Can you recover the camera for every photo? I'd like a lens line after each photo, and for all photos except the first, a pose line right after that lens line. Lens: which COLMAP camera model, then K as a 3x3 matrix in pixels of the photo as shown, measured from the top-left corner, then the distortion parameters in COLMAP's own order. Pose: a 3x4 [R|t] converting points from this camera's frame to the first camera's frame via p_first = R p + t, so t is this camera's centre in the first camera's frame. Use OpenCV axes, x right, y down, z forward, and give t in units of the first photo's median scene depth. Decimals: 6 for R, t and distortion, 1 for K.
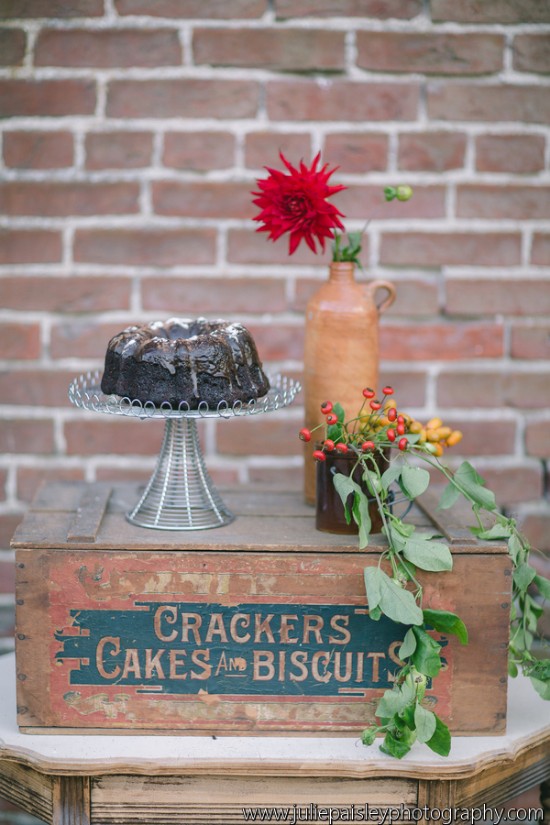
lens RADIAL K [[1886.1, 0, 275.0], [0, 1886.1, 412.5], [0, 0, 1]] dist [-0.135108, -0.513901]
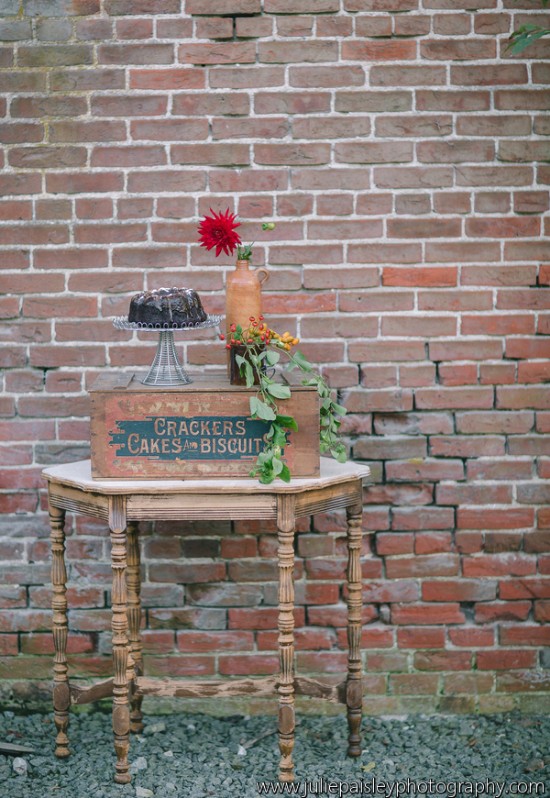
lens RADIAL K [[2080.0, 0, 275.0], [0, 2080.0, 399.0], [0, 0, 1]] dist [-0.030165, 0.137449]
pose [[0.999520, -0.021435, -0.022386, 0.127123], [0.020562, 0.999045, -0.038543, 0.173354], [0.023191, 0.038064, 0.999006, -1.372074]]
